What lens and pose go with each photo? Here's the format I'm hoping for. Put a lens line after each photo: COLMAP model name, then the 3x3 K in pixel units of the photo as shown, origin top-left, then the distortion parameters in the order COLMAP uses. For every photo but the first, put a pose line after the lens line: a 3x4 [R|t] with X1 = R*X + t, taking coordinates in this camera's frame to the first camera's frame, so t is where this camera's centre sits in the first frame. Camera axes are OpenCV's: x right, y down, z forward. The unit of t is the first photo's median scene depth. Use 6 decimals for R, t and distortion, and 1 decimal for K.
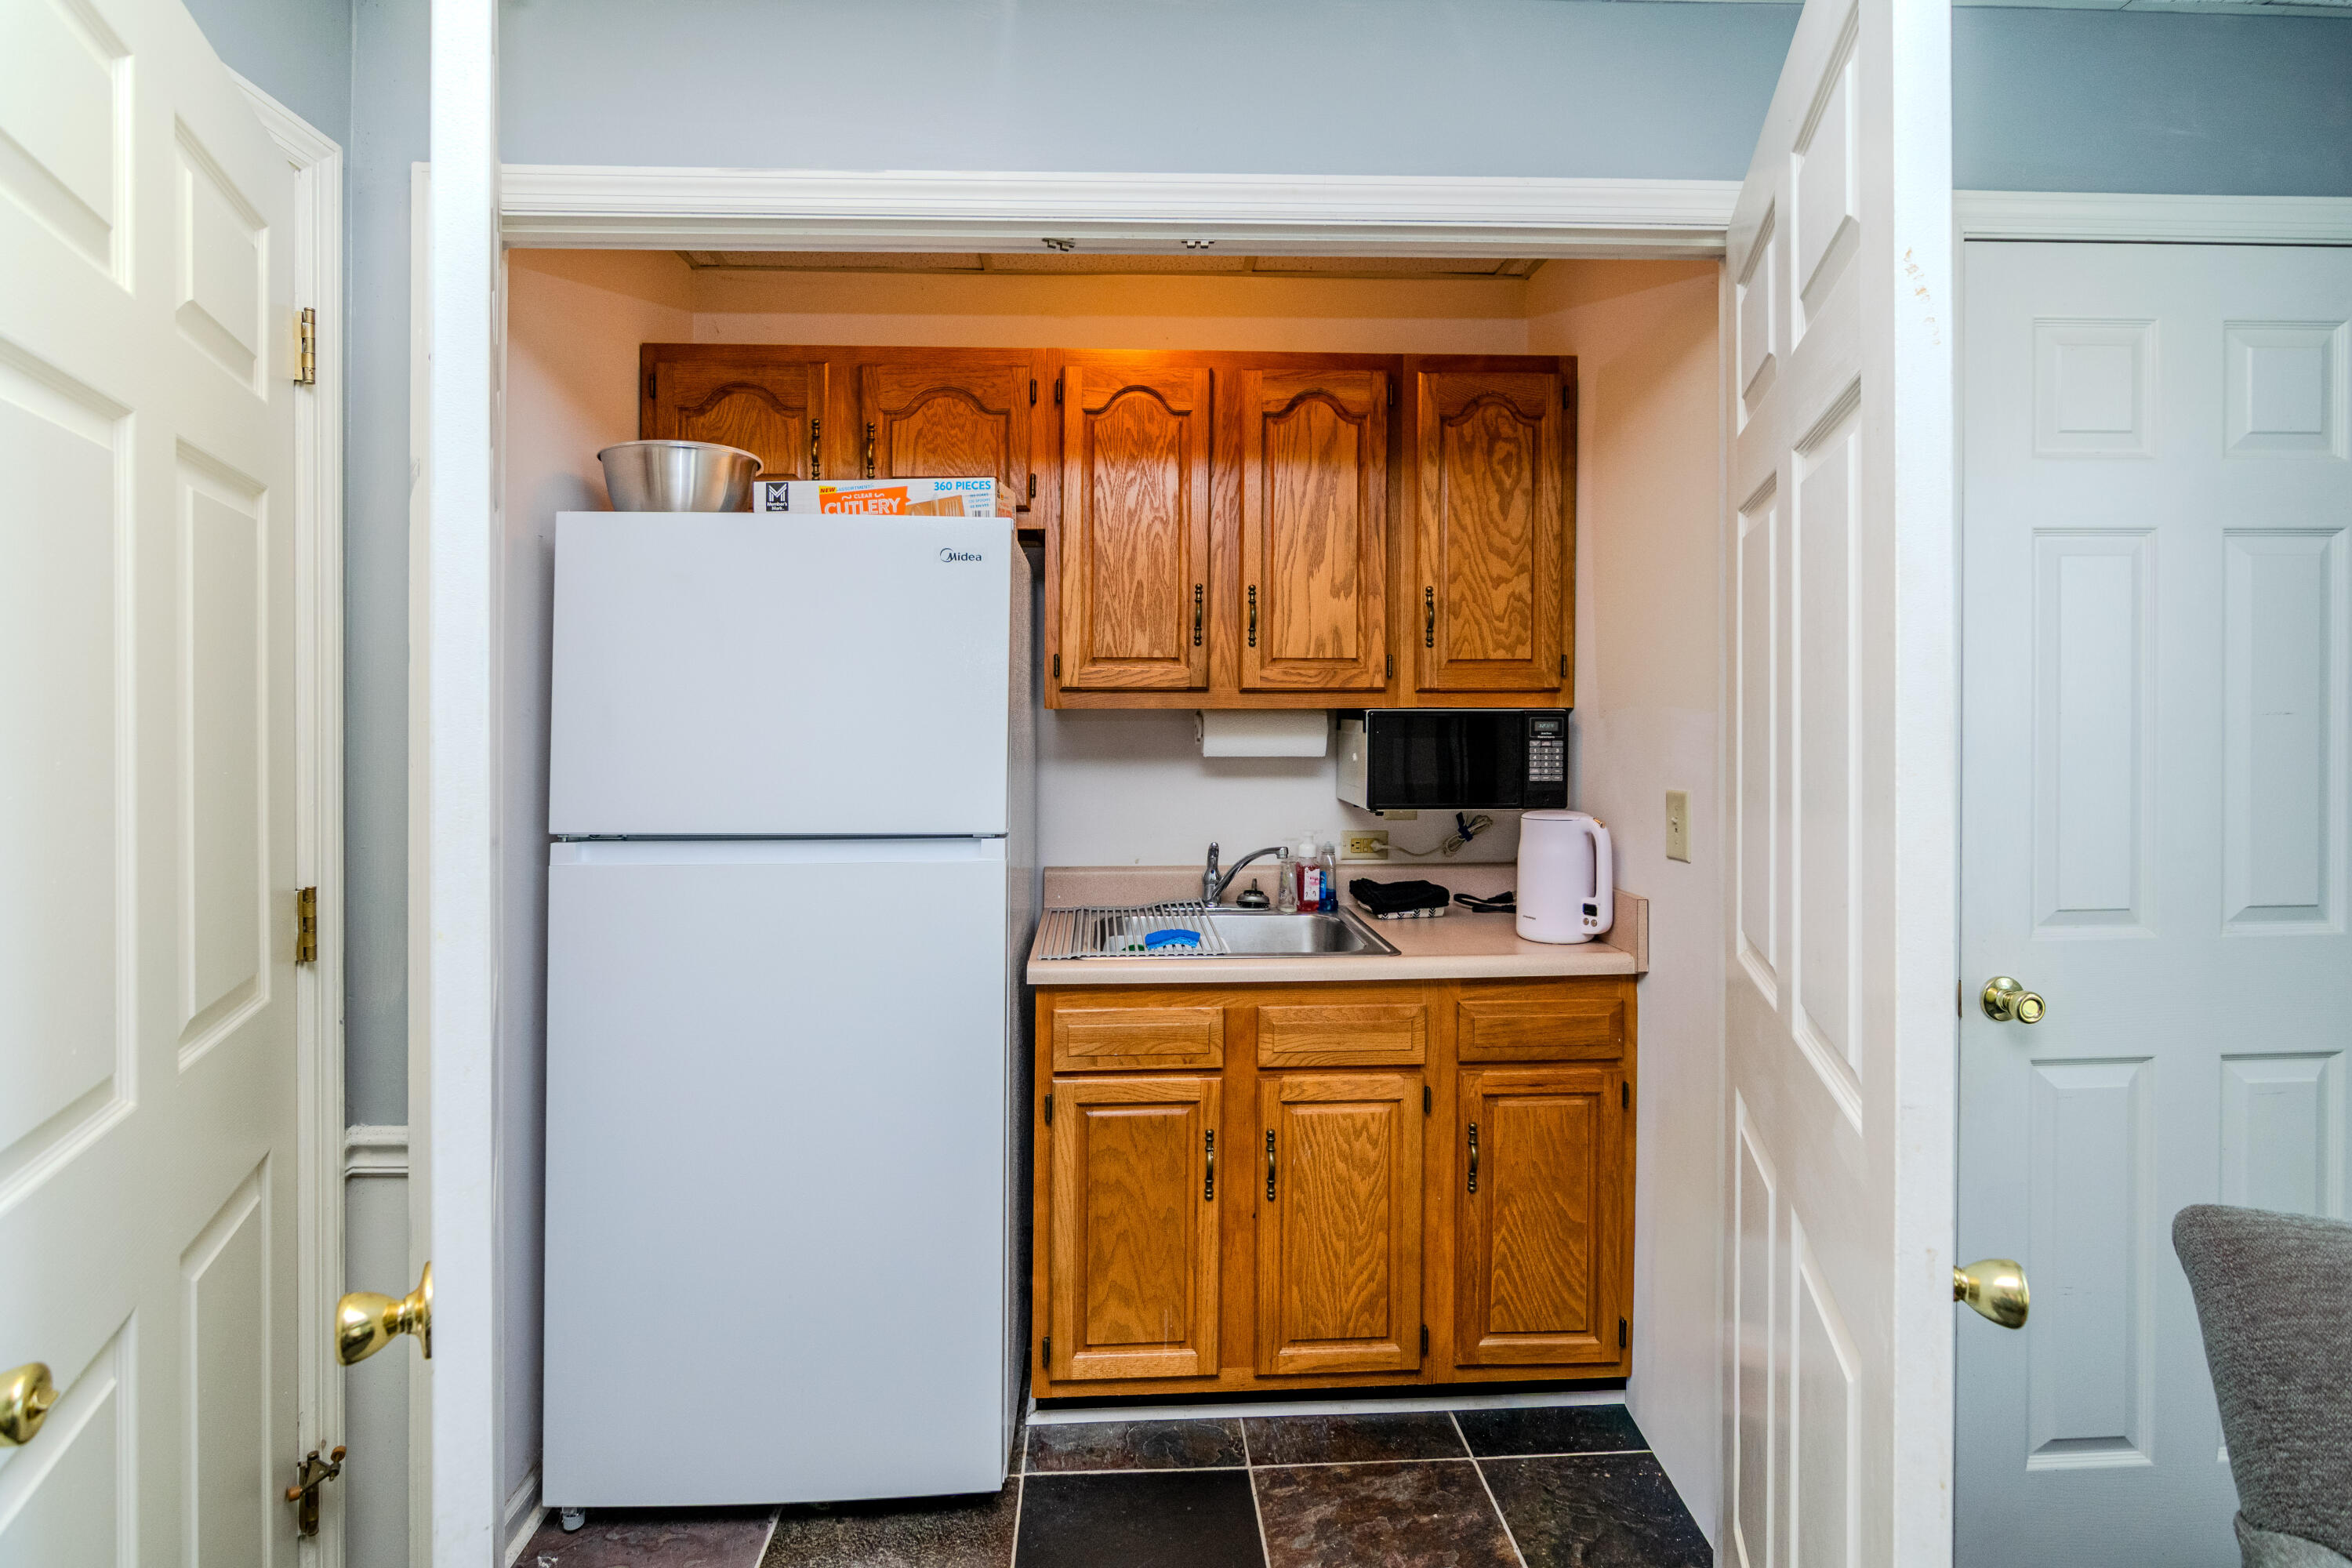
lens RADIAL K [[1210.3, 0, 1178.8], [0, 1210.3, 677.6], [0, 0, 1]] dist [-0.002227, 0.000064]
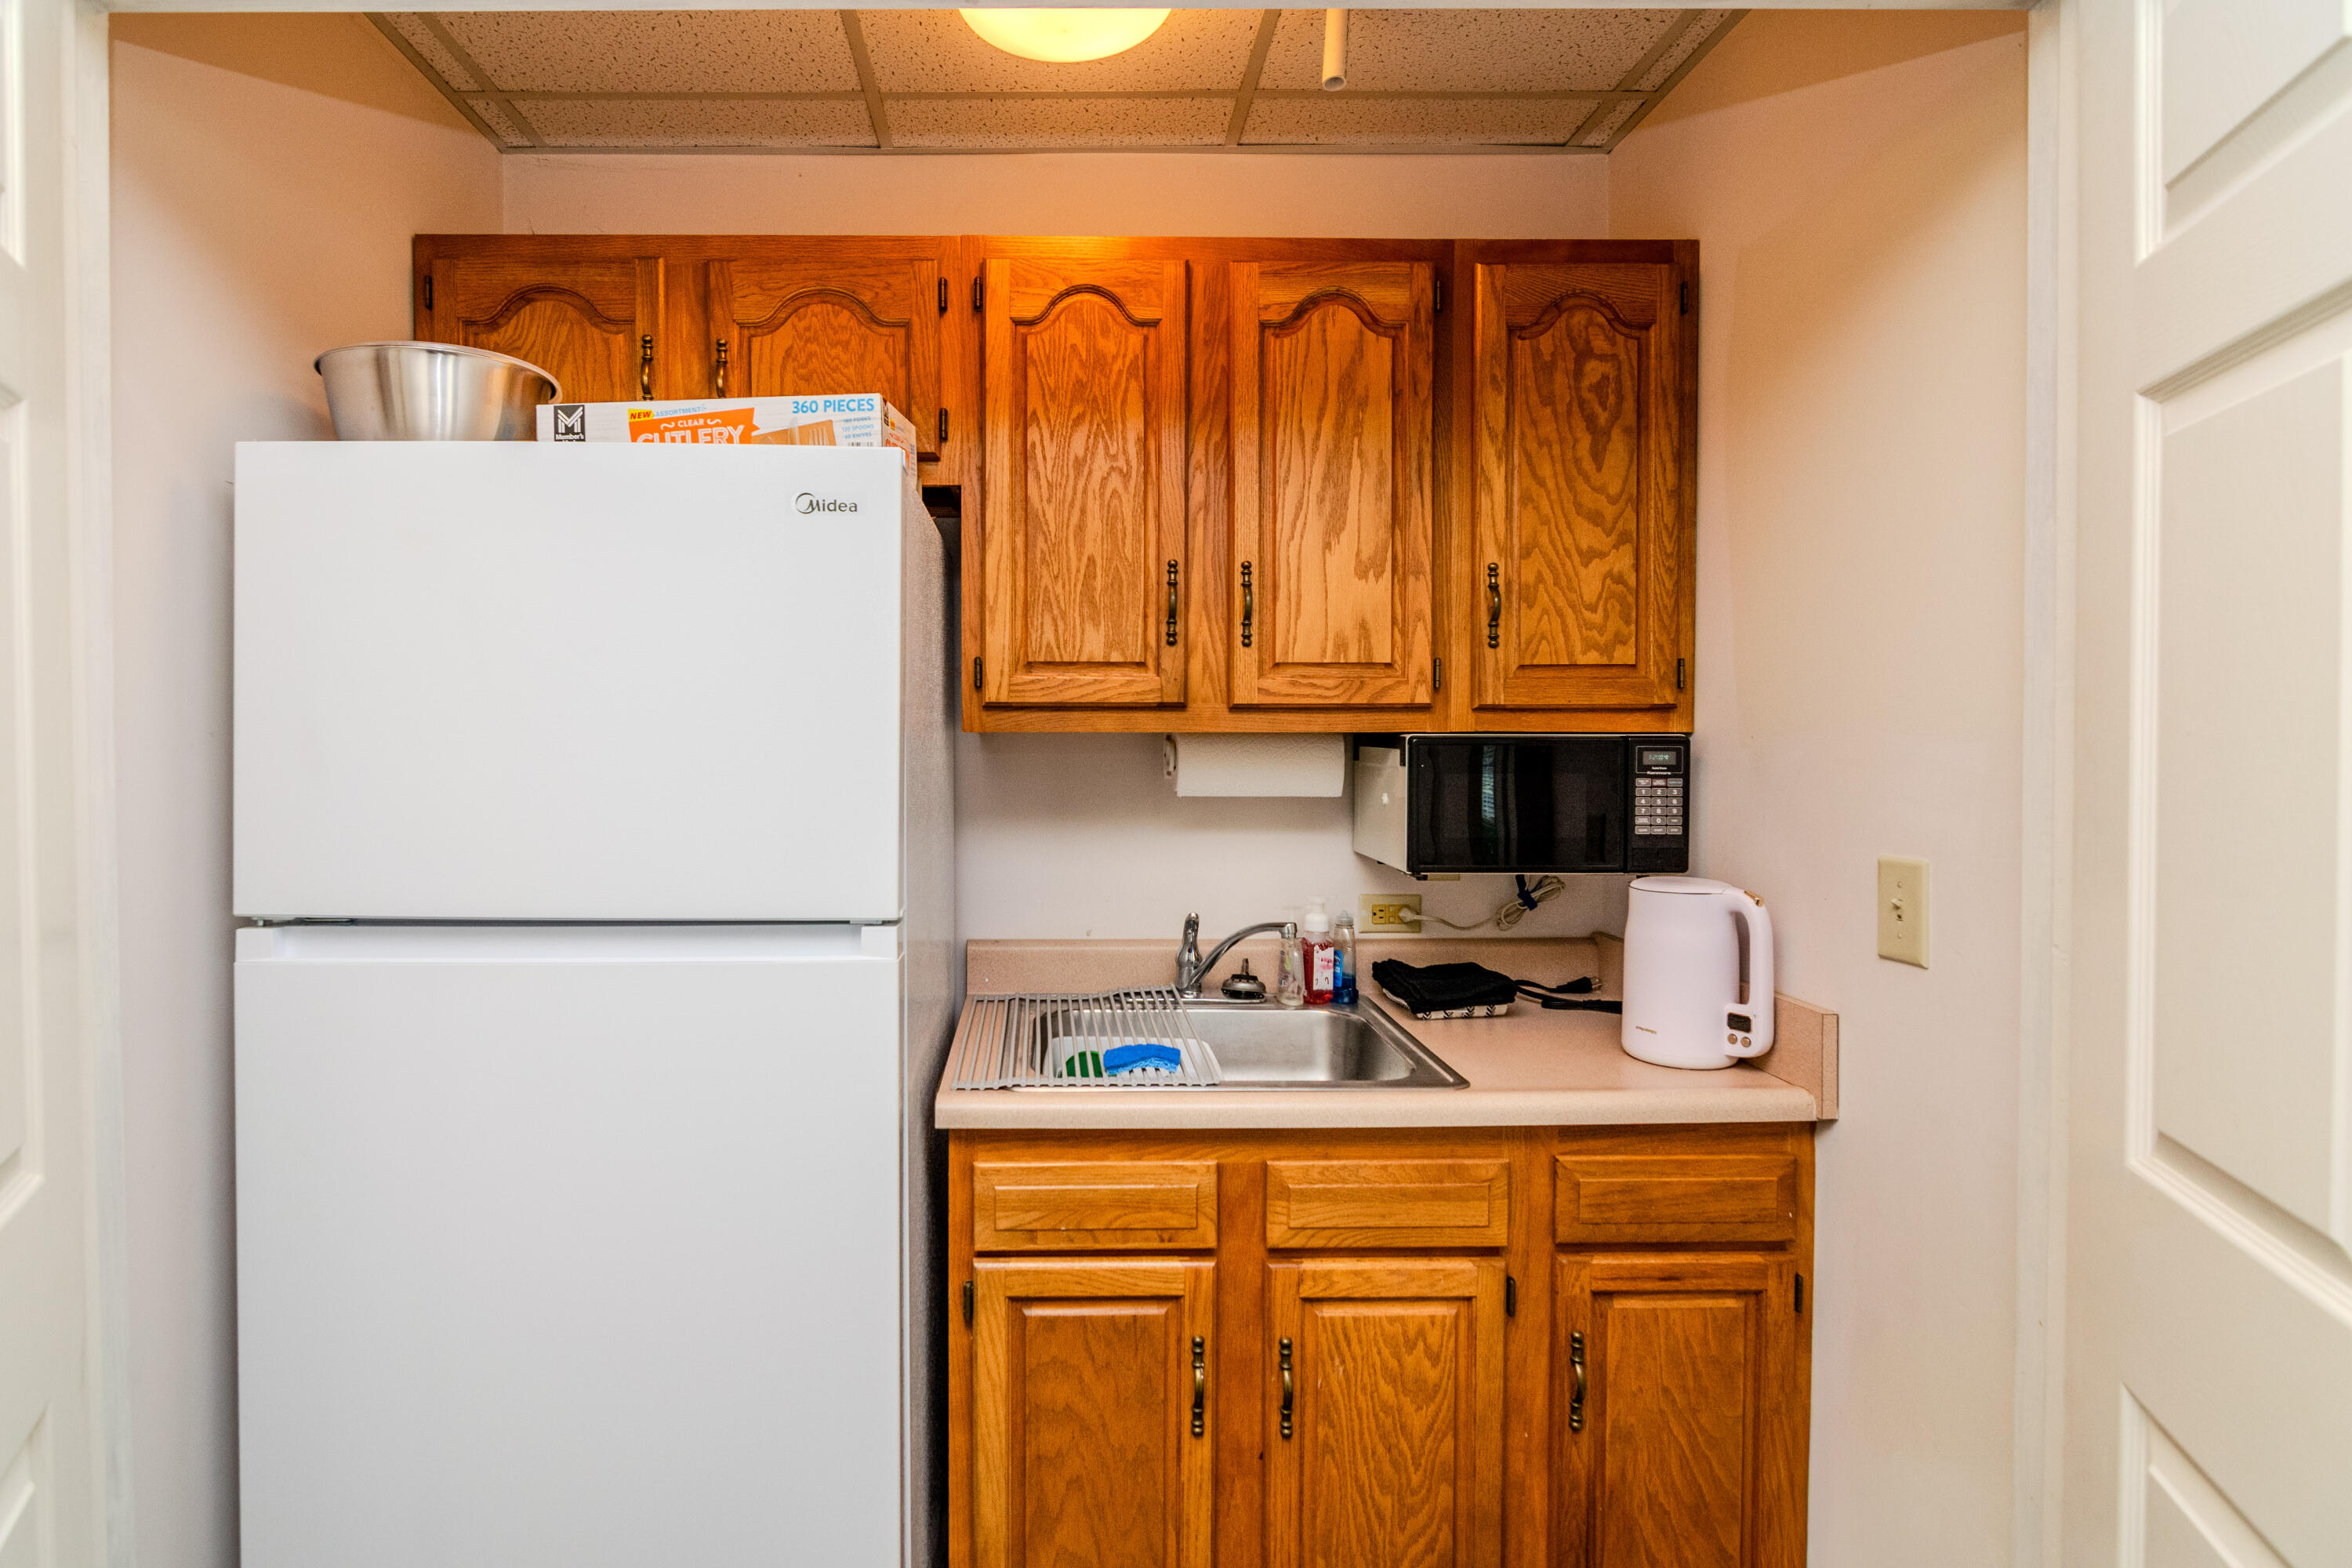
lens RADIAL K [[1085.0, 0, 1138.4], [0, 1085.0, 826.7], [0, 0, 1]] dist [-0.000021, 0.000105]
pose [[0.999743, -0.000727, 0.022668, -0.019615], [-0.001953, 0.993012, 0.117998, 0.004946], [-0.022595, -0.118012, 0.992755, 0.348259]]
